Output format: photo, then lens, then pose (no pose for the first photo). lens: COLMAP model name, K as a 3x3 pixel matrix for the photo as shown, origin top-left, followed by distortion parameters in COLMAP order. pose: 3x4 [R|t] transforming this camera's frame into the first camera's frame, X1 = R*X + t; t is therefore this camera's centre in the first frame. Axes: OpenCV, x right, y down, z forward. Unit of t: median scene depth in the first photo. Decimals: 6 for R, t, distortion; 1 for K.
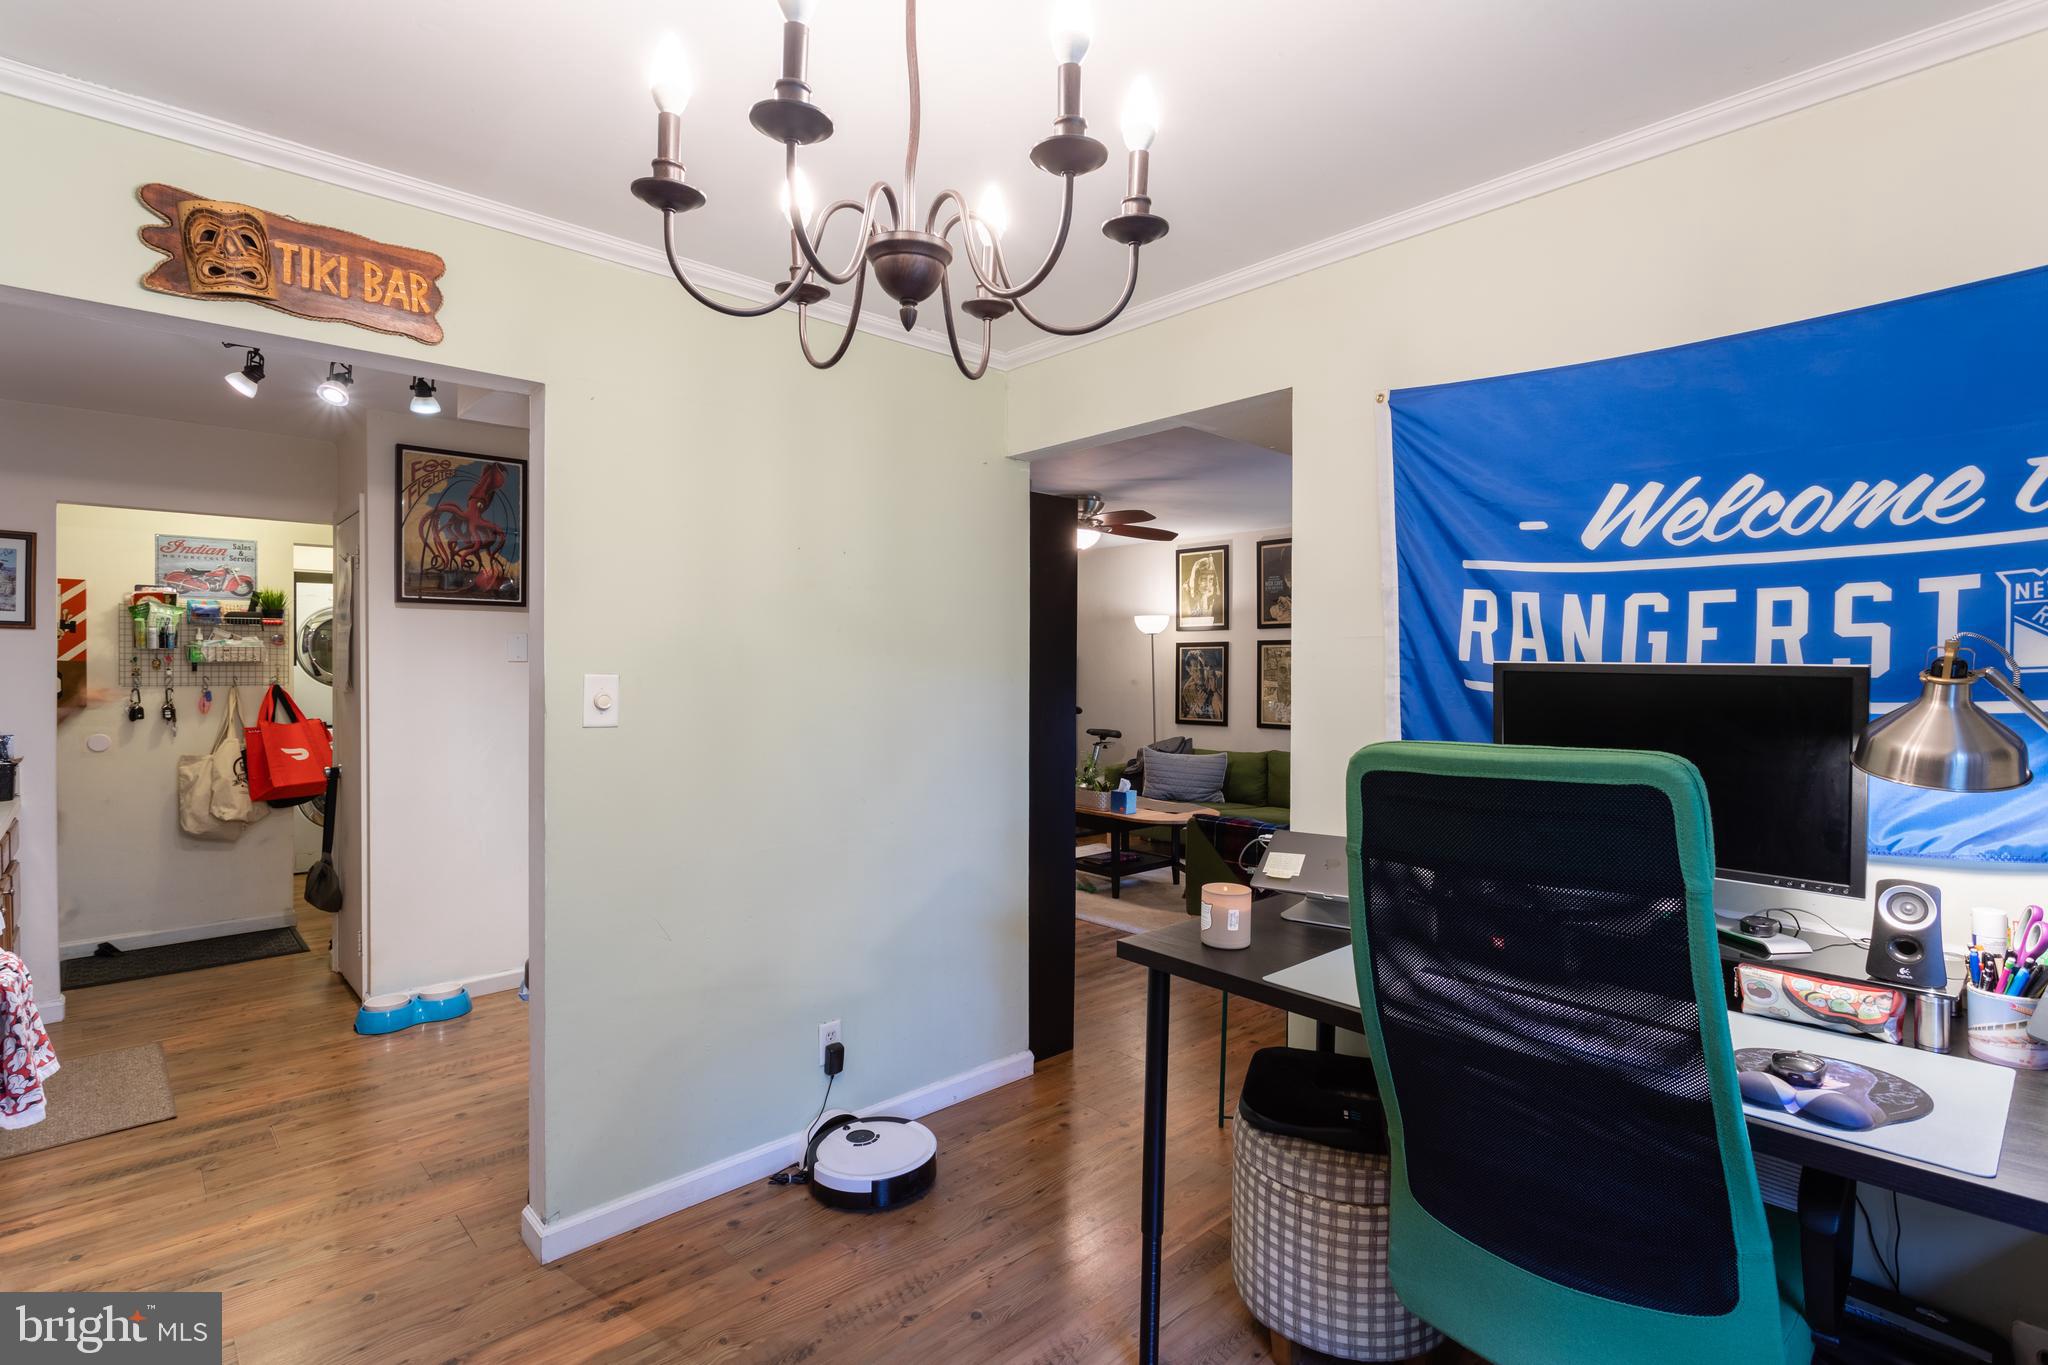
lens RADIAL K [[984.8, 0, 1029.2], [0, 984.8, 654.2], [0, 0, 1]] dist [0.003586, 0.000709]
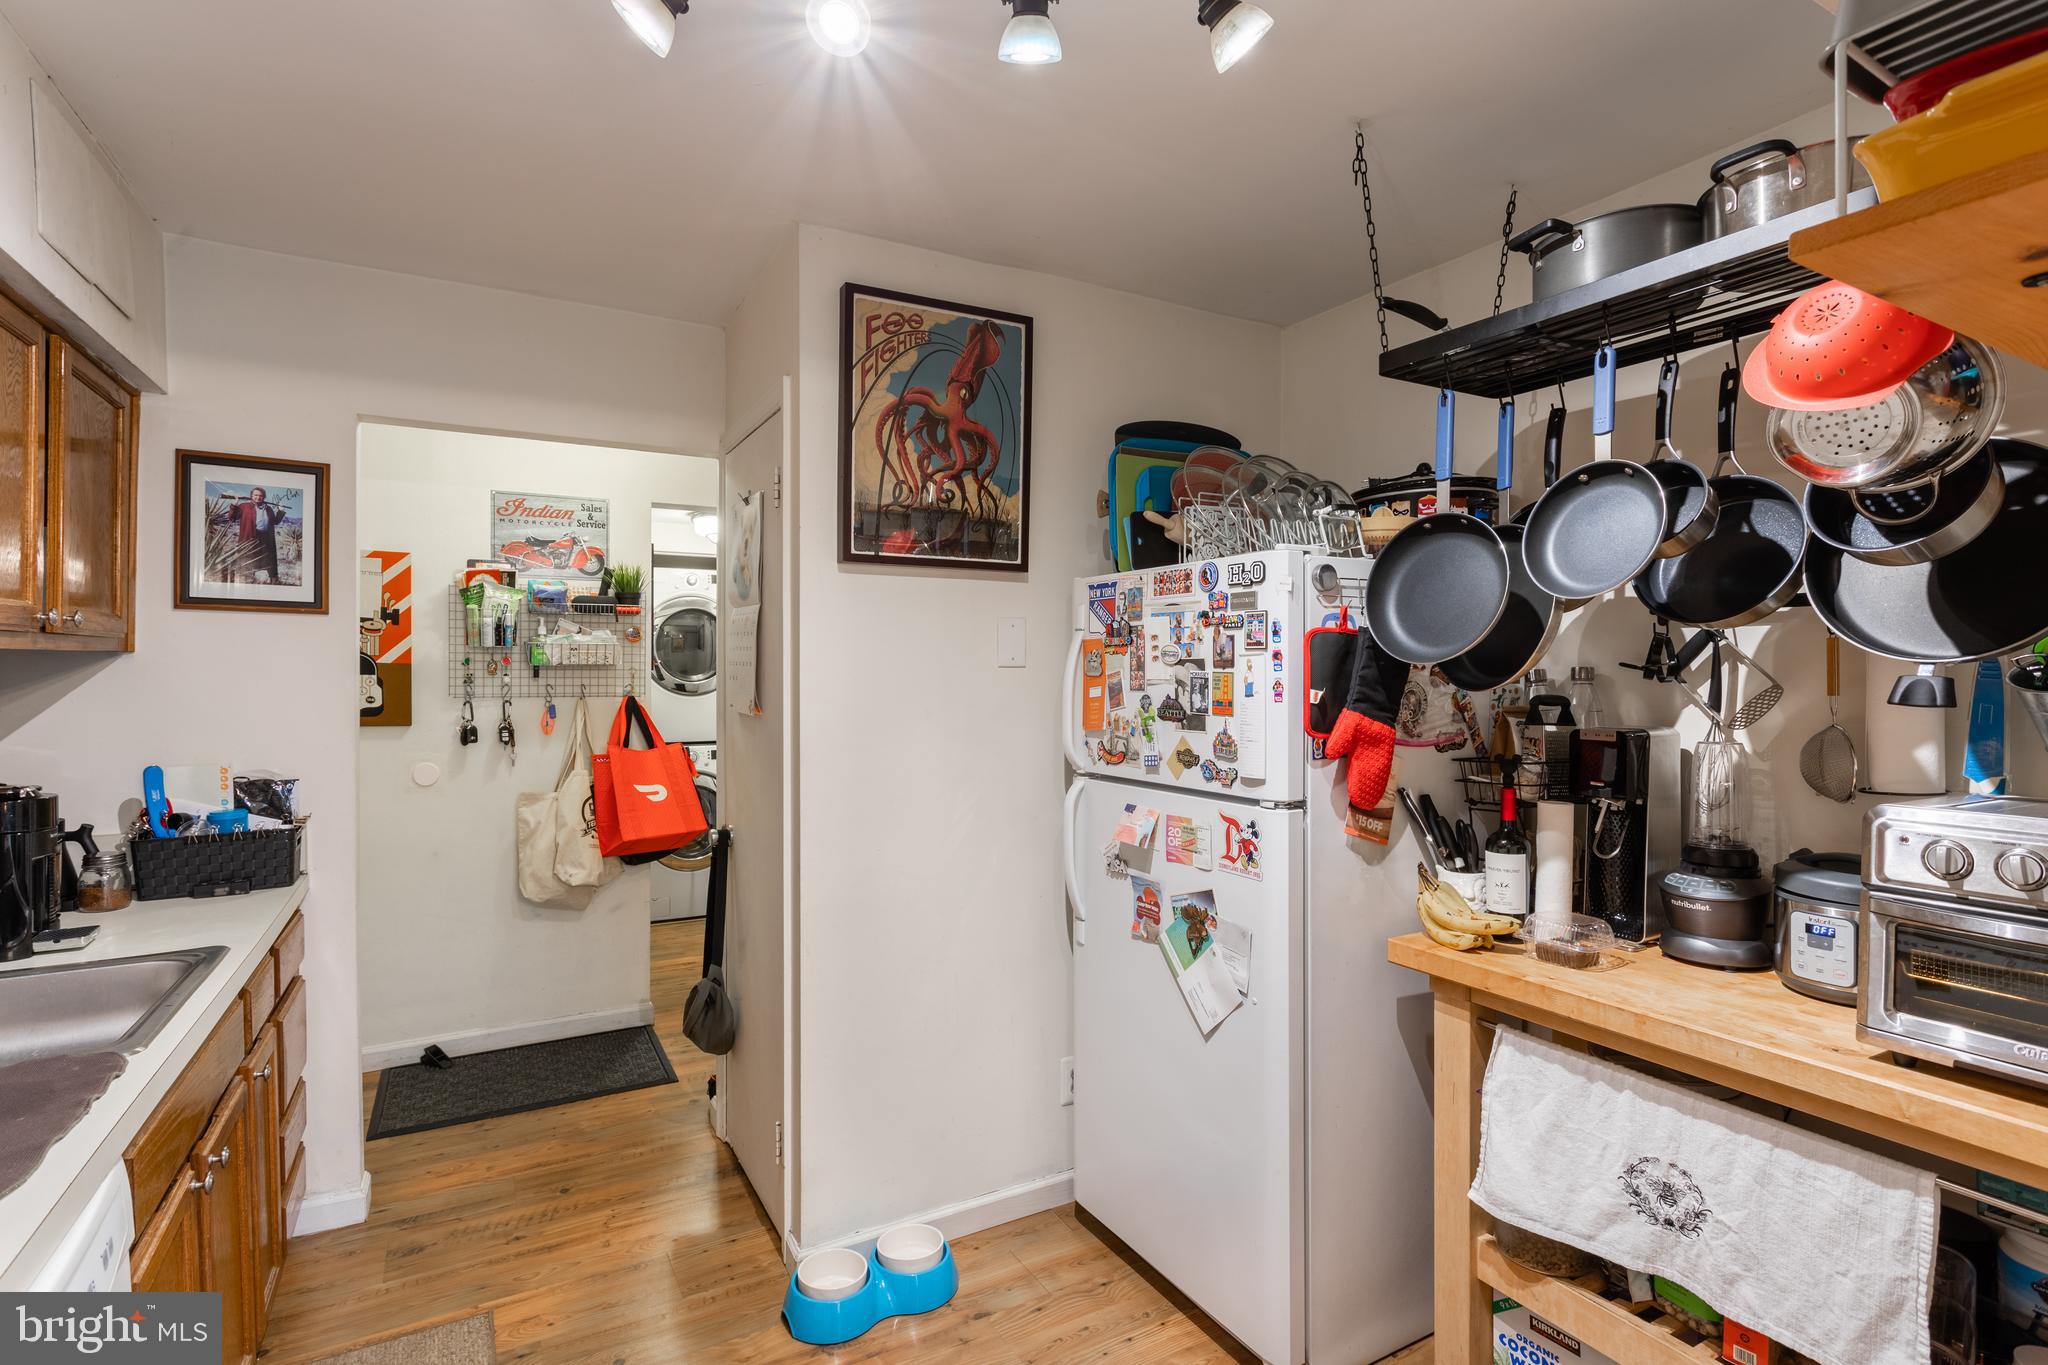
lens RADIAL K [[984.8, 0, 1029.2], [0, 984.8, 654.2], [0, 0, 1]] dist [0.003586, 0.000709]
pose [[0.973132, 0.000155, -0.230247, -0.330229], [-0.000605, 0.999998, -0.001885, 0.001176], [0.230247, 0.001974, 0.973130, 0.383397]]
